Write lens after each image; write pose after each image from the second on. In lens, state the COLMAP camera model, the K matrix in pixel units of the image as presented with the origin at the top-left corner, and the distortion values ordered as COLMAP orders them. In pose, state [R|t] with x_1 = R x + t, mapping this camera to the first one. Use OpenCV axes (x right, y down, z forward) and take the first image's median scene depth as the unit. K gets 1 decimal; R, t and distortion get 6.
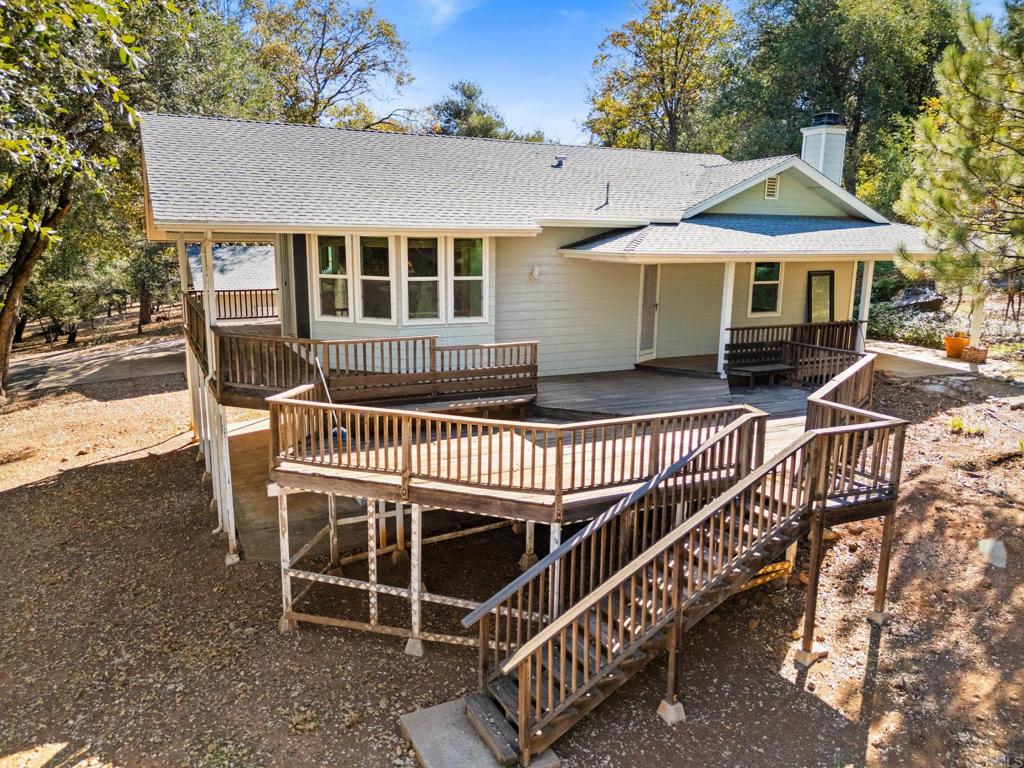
lens RADIAL K [[802.1, 0, 512.0], [0, 802.1, 384.0], [0, 0, 1]] dist [0.006754, -0.003439]
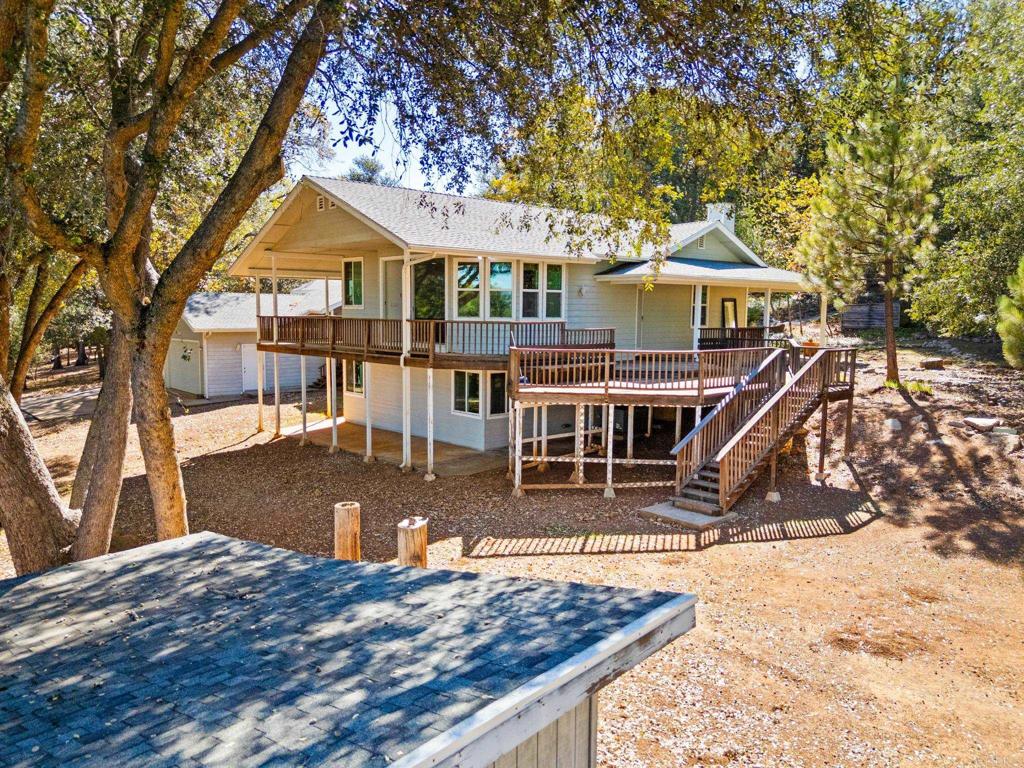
lens RADIAL K [[802.1, 0, 512.0], [0, 802.1, 384.0], [0, 0, 1]] dist [0.006754, -0.003439]
pose [[0.964660, -0.026368, 0.262176, -0.717564], [0.050372, 0.995084, -0.085261, 0.224028], [-0.258639, 0.095455, 0.961246, -0.551839]]
